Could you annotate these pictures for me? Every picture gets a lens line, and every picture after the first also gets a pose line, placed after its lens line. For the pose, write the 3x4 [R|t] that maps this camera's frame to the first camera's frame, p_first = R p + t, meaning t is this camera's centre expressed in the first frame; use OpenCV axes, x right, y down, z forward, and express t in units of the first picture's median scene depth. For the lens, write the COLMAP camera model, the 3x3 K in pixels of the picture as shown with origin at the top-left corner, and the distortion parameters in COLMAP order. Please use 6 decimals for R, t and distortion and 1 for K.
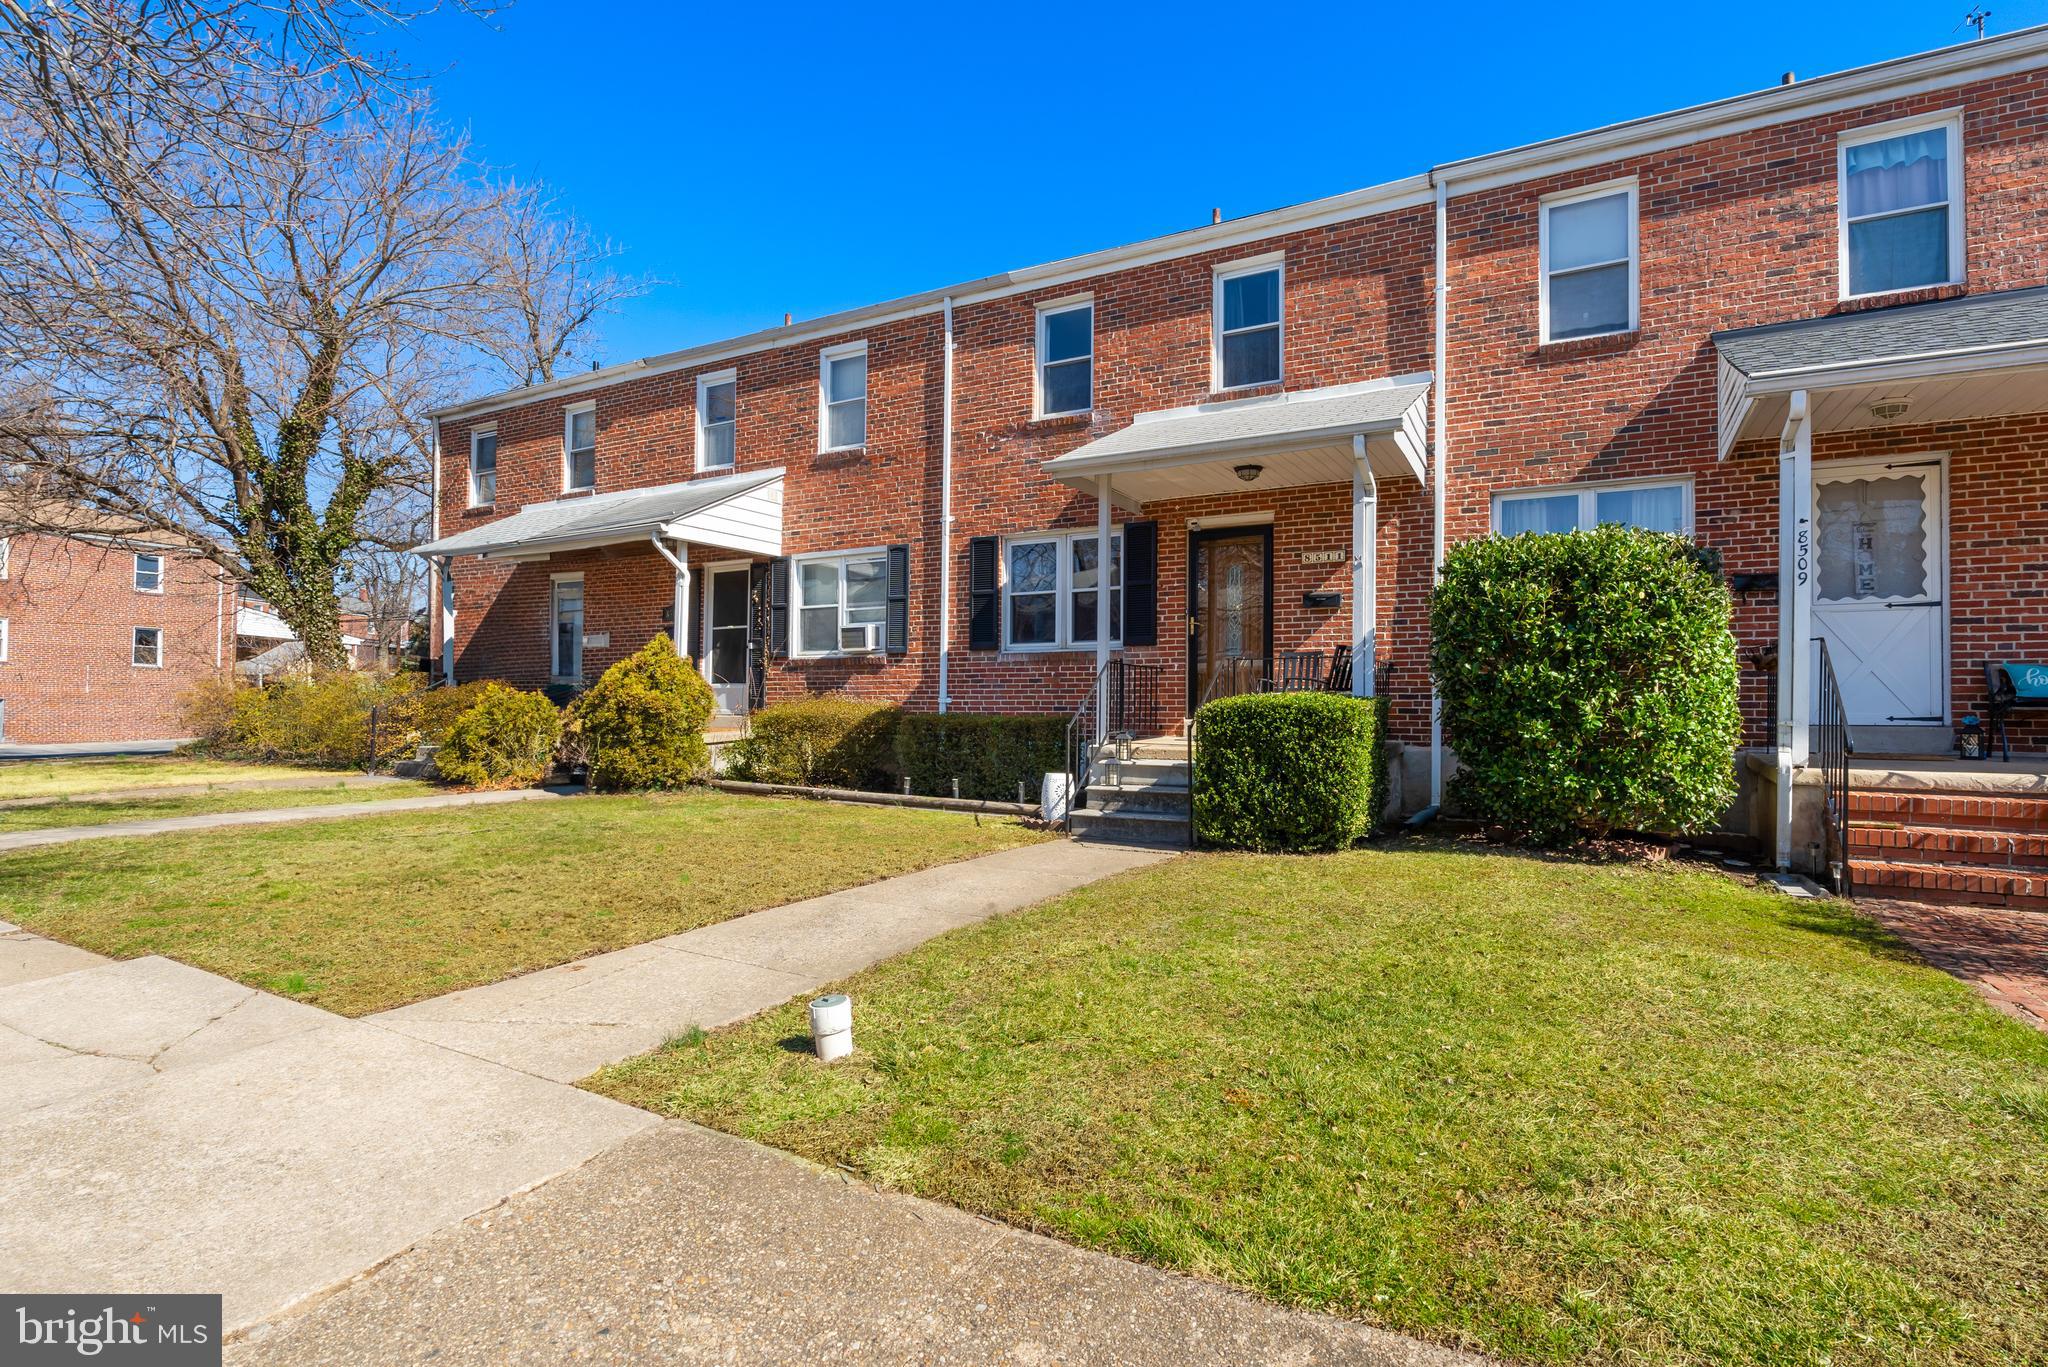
lens RADIAL K [[911.1, 0, 1024.4], [0, 911.1, 681.7], [0, 0, 1]] dist [-0.001665, -0.000196]
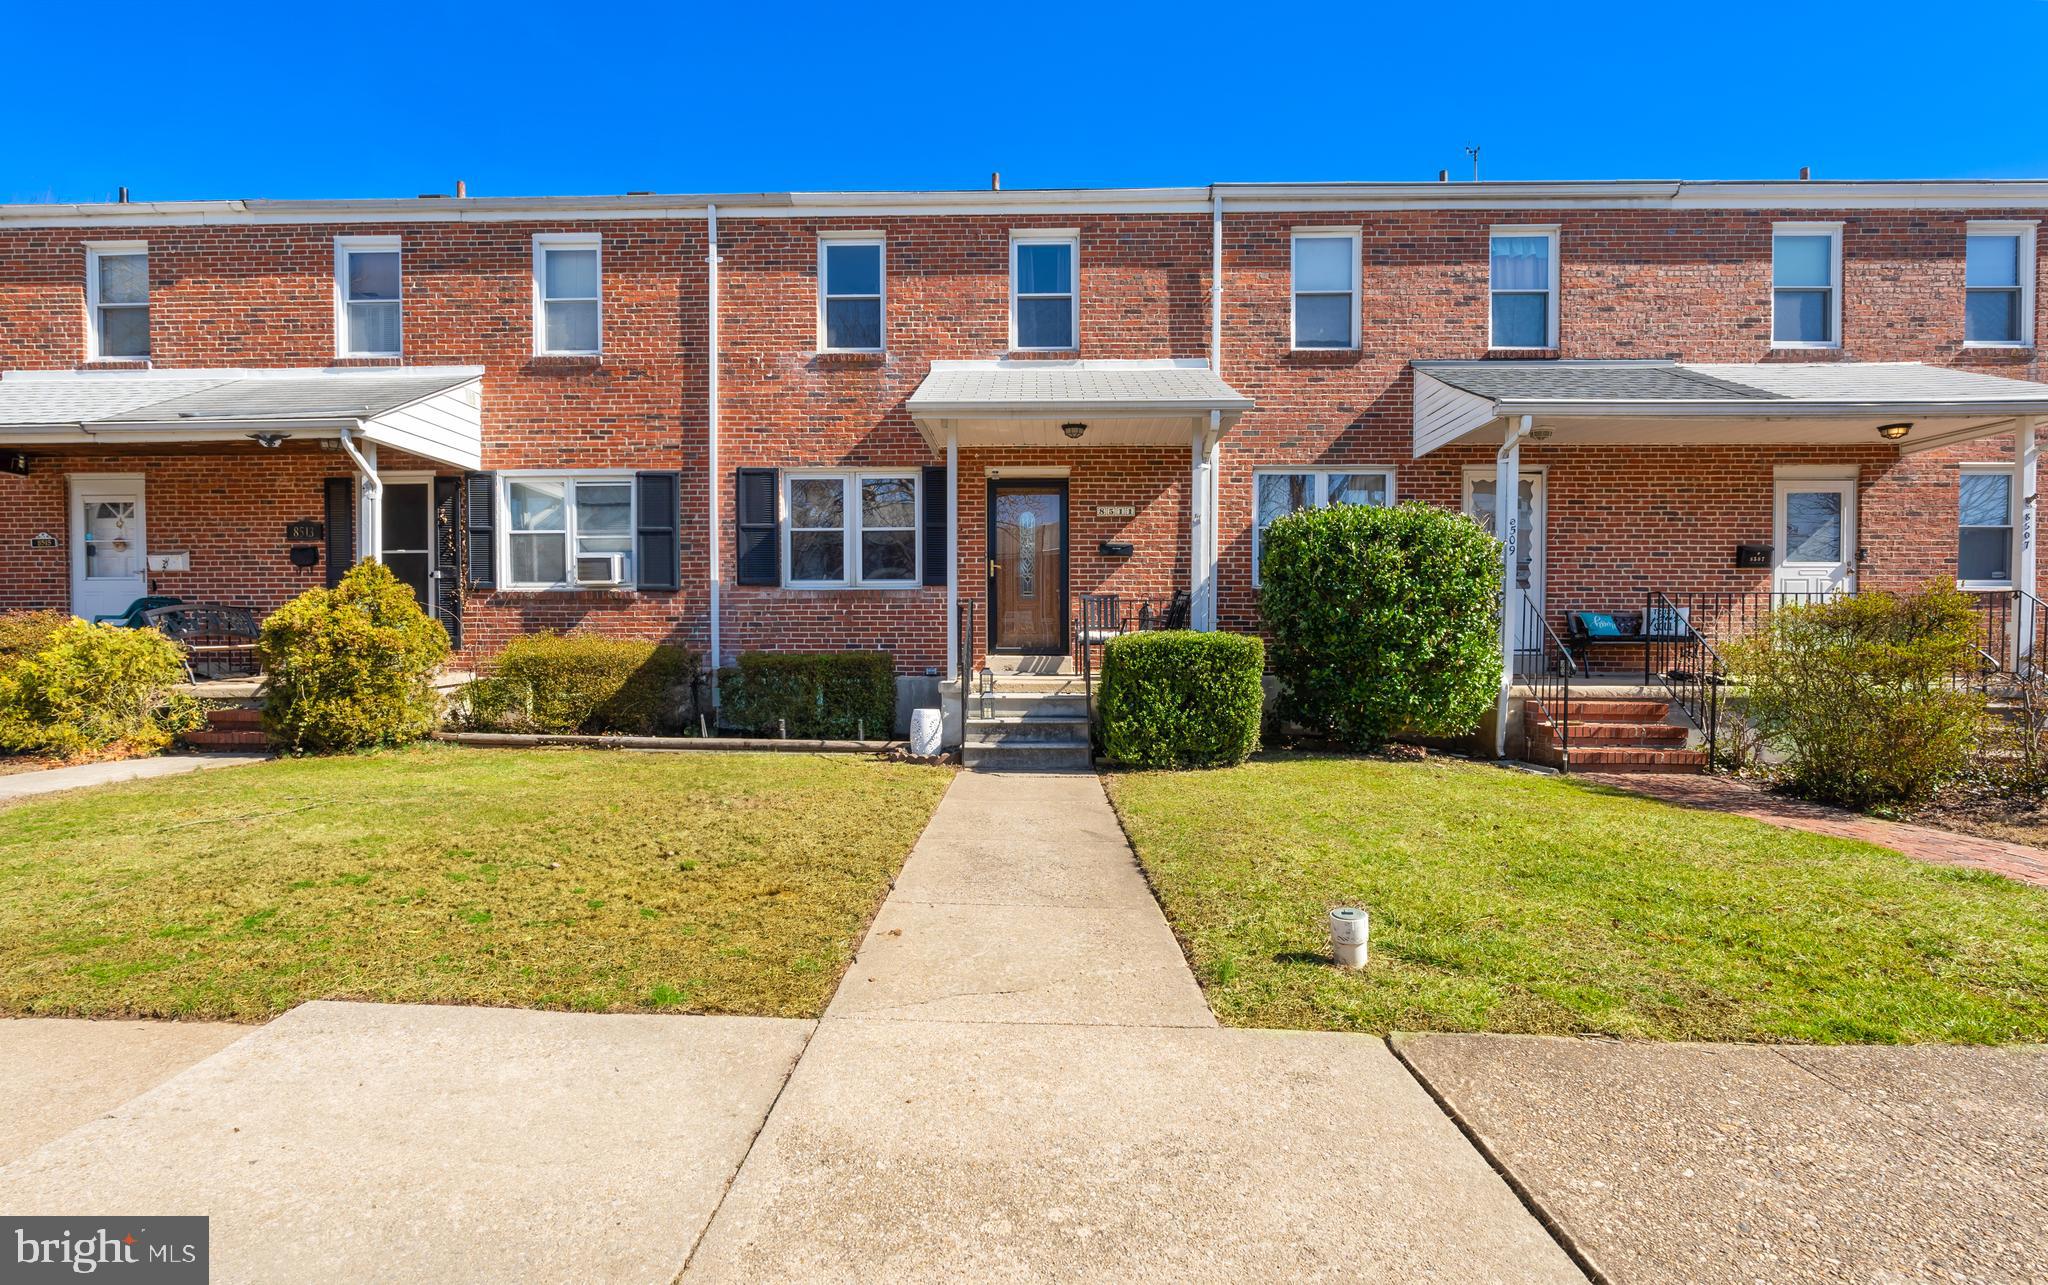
lens RADIAL K [[875.3, 0, 1016.8], [0, 875.3, 656.0], [0, 0, 1]] dist [-0.001577, -0.001301]
pose [[0.908511, -0.009426, 0.417754, -0.237713], [-0.007380, 0.999228, 0.038598, 0.001650], [-0.417795, -0.038150, 0.907740, 0.054830]]
